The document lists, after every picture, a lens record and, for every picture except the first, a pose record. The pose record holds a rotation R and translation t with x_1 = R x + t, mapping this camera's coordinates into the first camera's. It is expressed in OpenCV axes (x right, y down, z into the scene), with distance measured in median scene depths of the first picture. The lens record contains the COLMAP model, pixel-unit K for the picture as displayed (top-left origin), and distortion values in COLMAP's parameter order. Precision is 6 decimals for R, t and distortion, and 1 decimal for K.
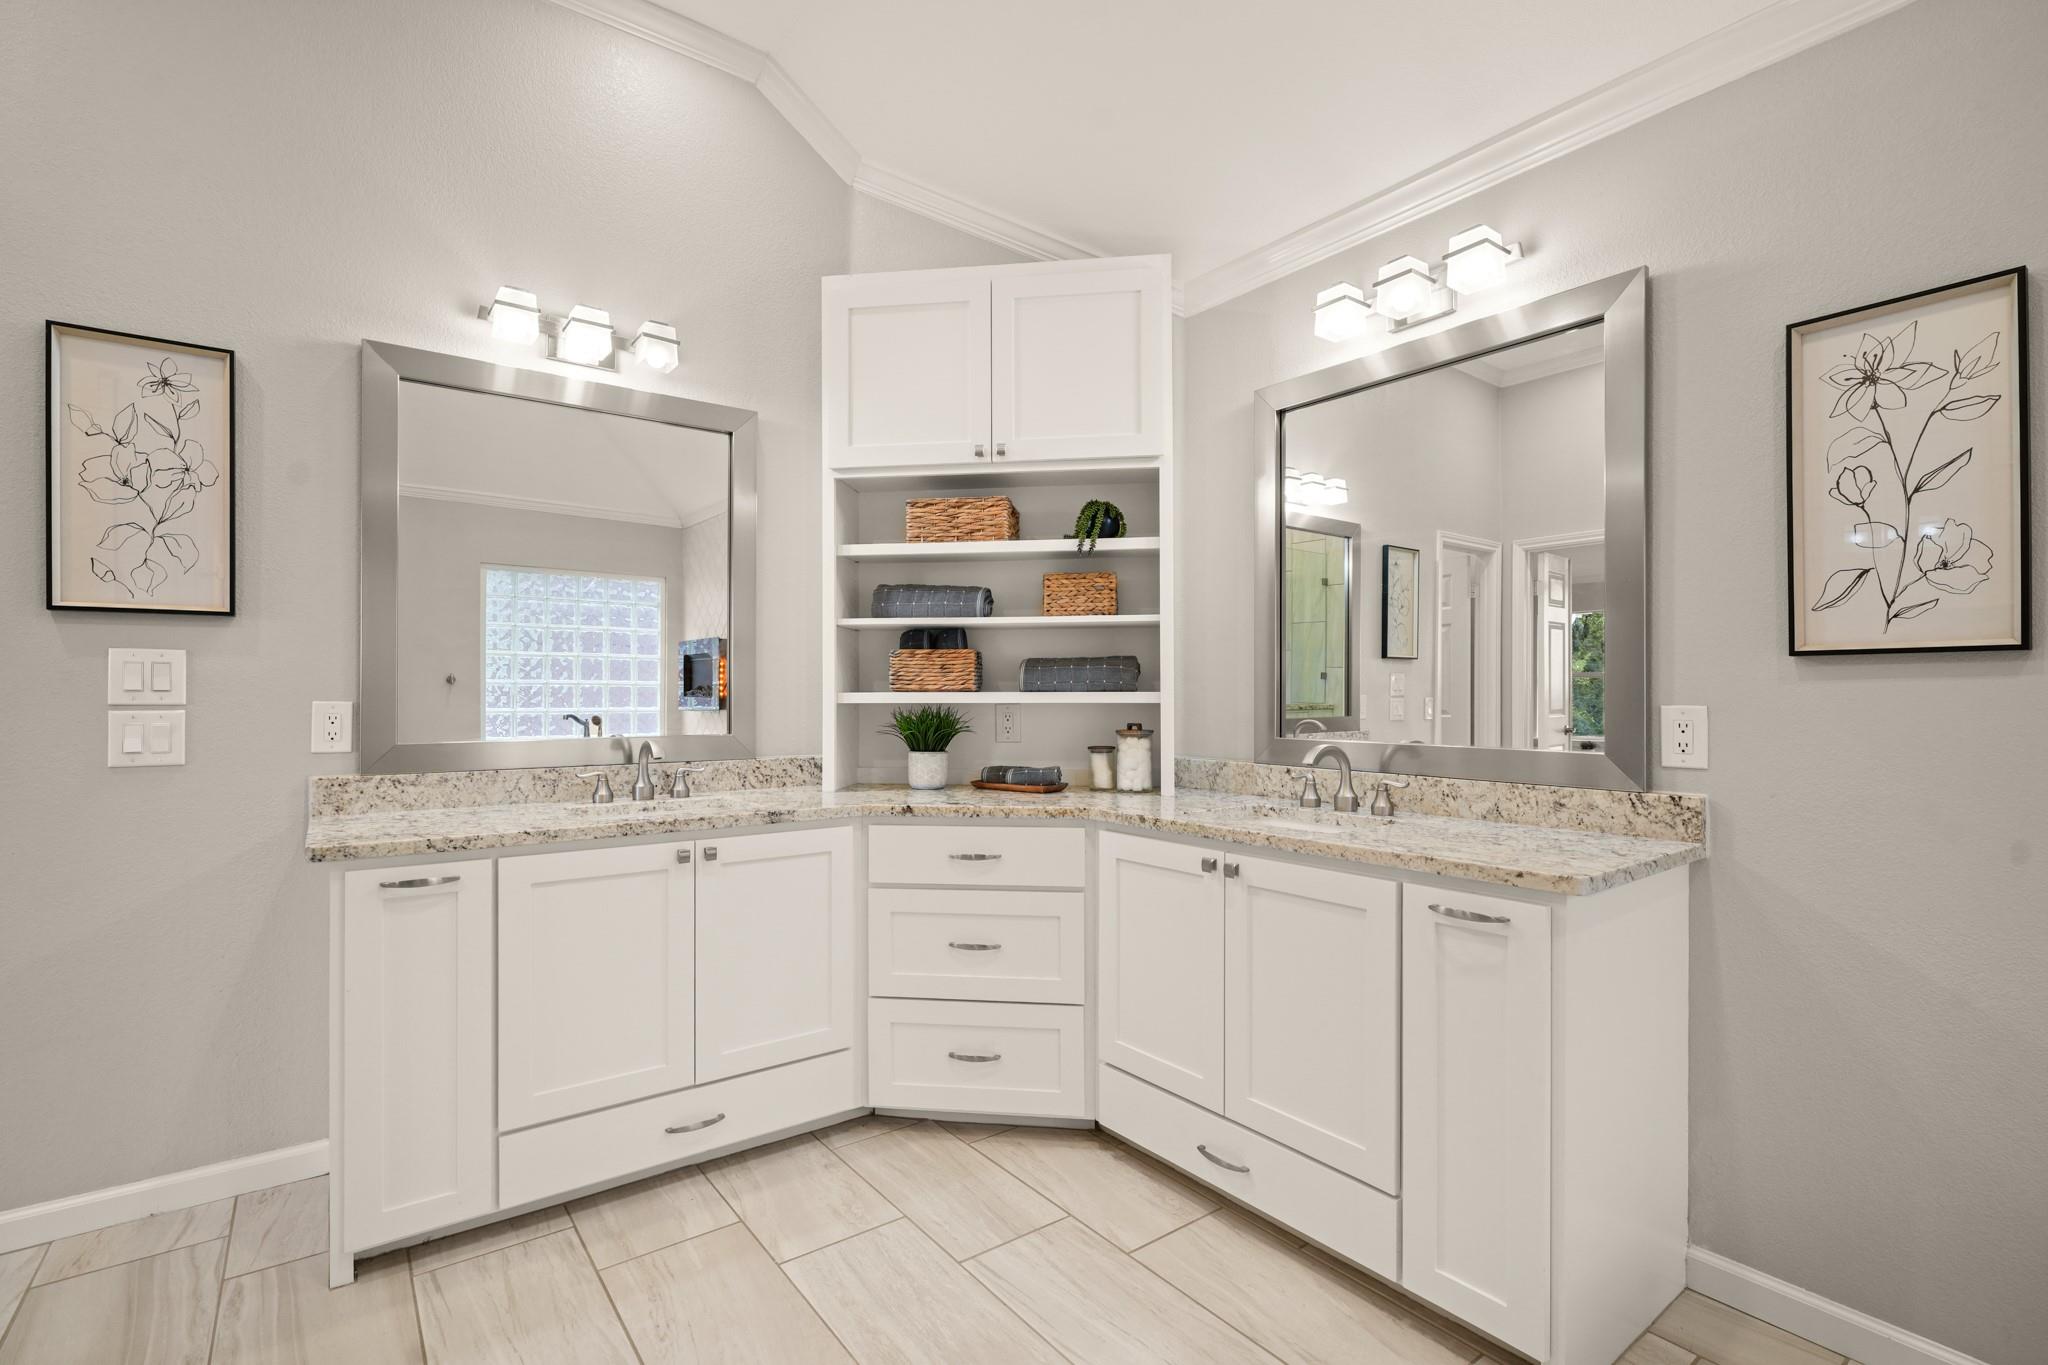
lens RADIAL K [[936.2, 0, 1016.0], [0, 936.2, 691.7], [0, 0, 1]] dist [-0.008947, 0.002114]
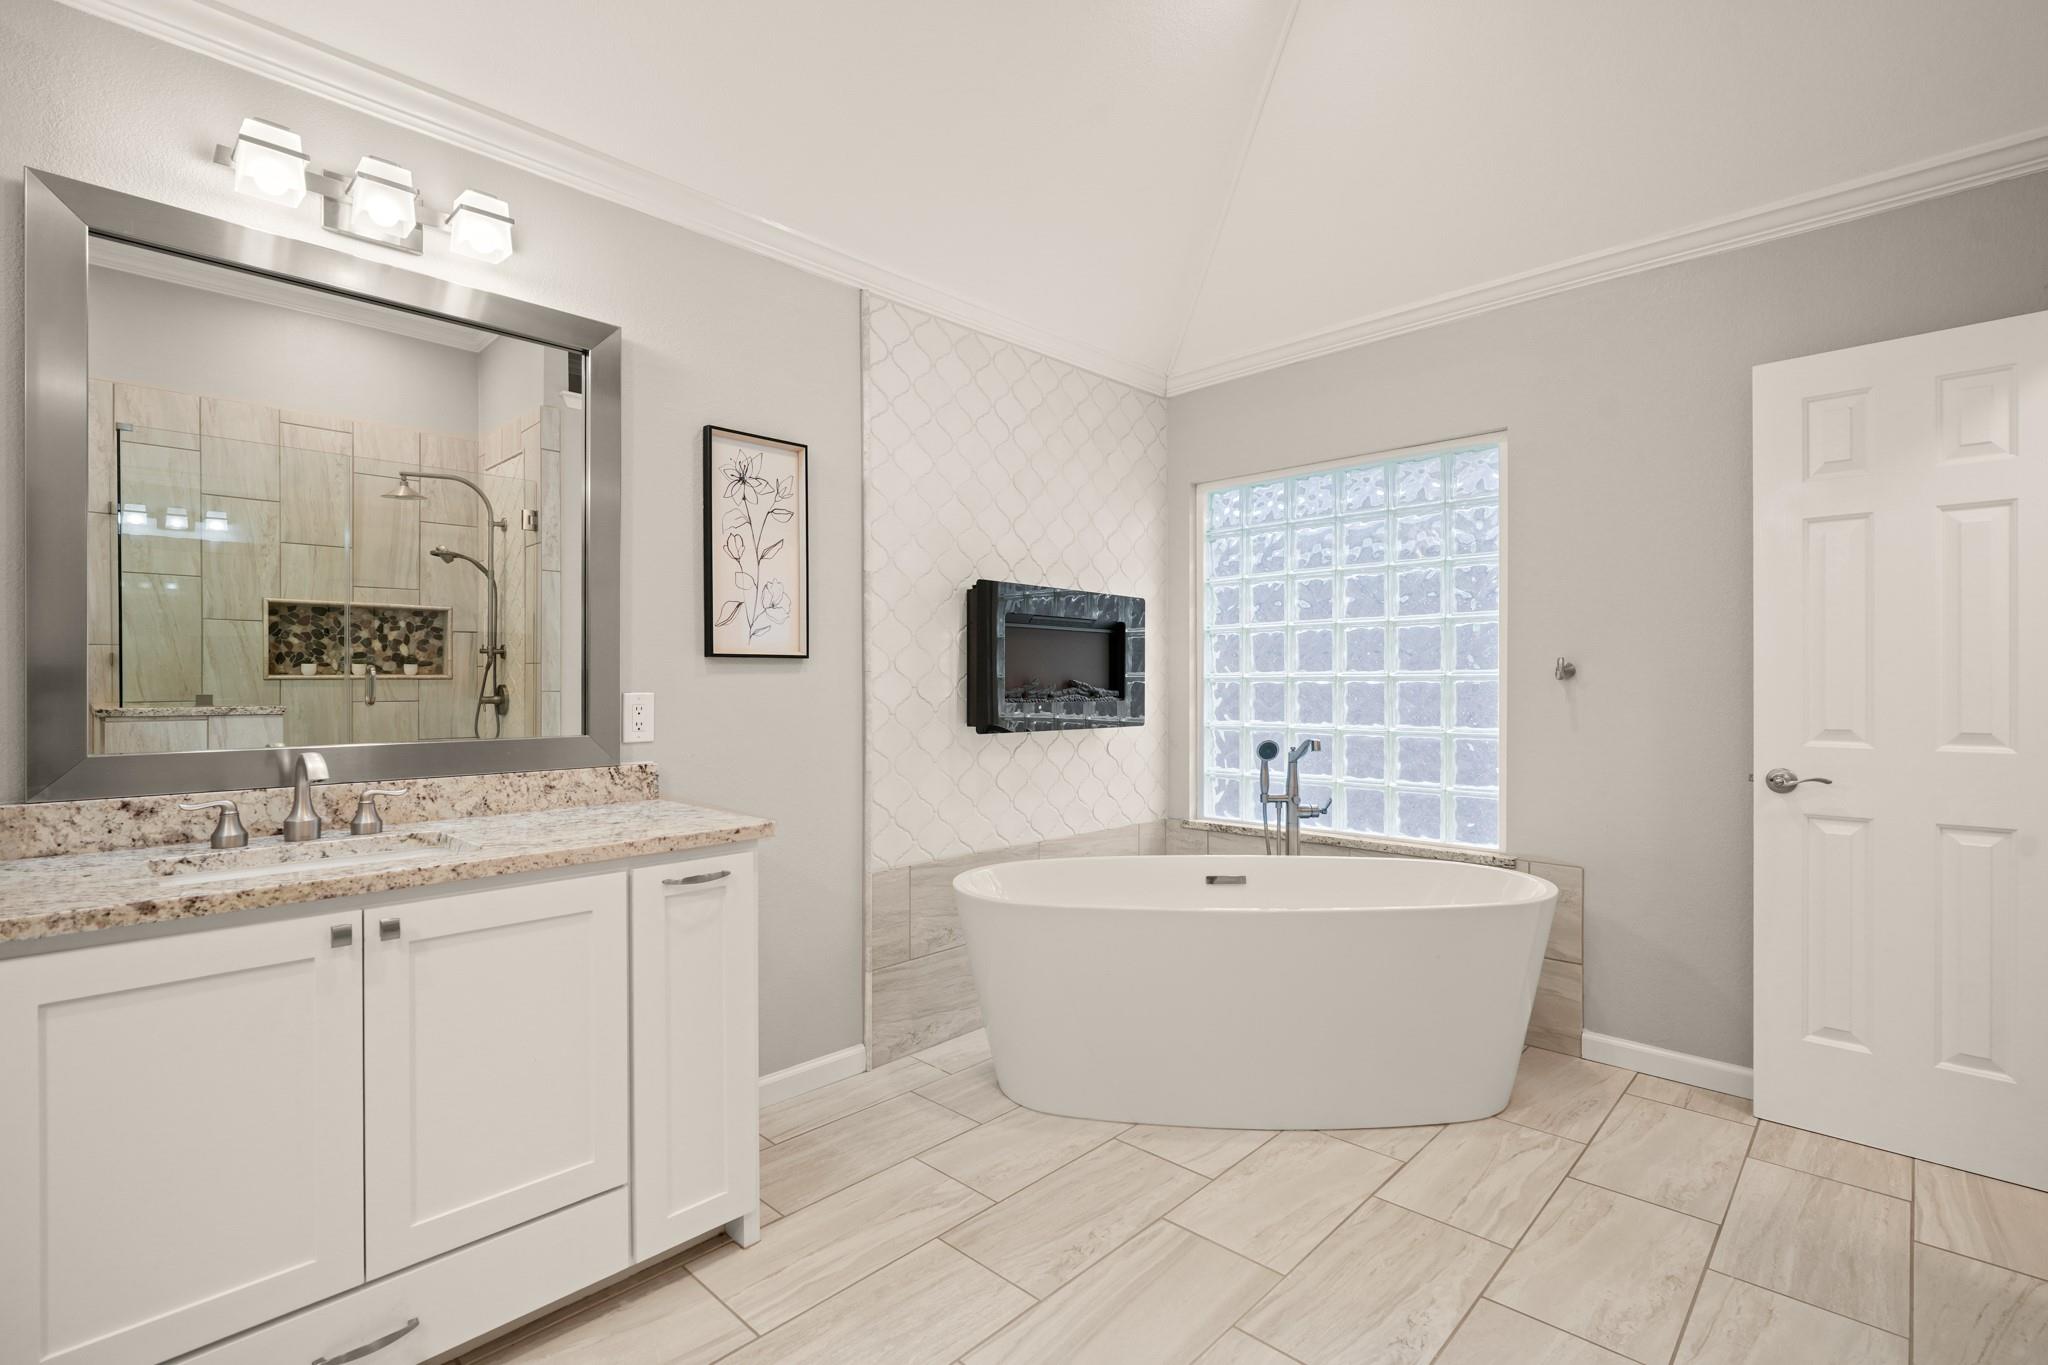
lens RADIAL K [[936.2, 0, 1030.1], [0, 936.2, 686.8], [0, 0, 1]] dist [-0.008947, 0.002114]
pose [[-0.167624, -0.006296, 0.985831, -0.510397], [-0.000620, 0.999980, 0.006281, -0.001071], [-0.985851, 0.000442, -0.167624, 0.575195]]
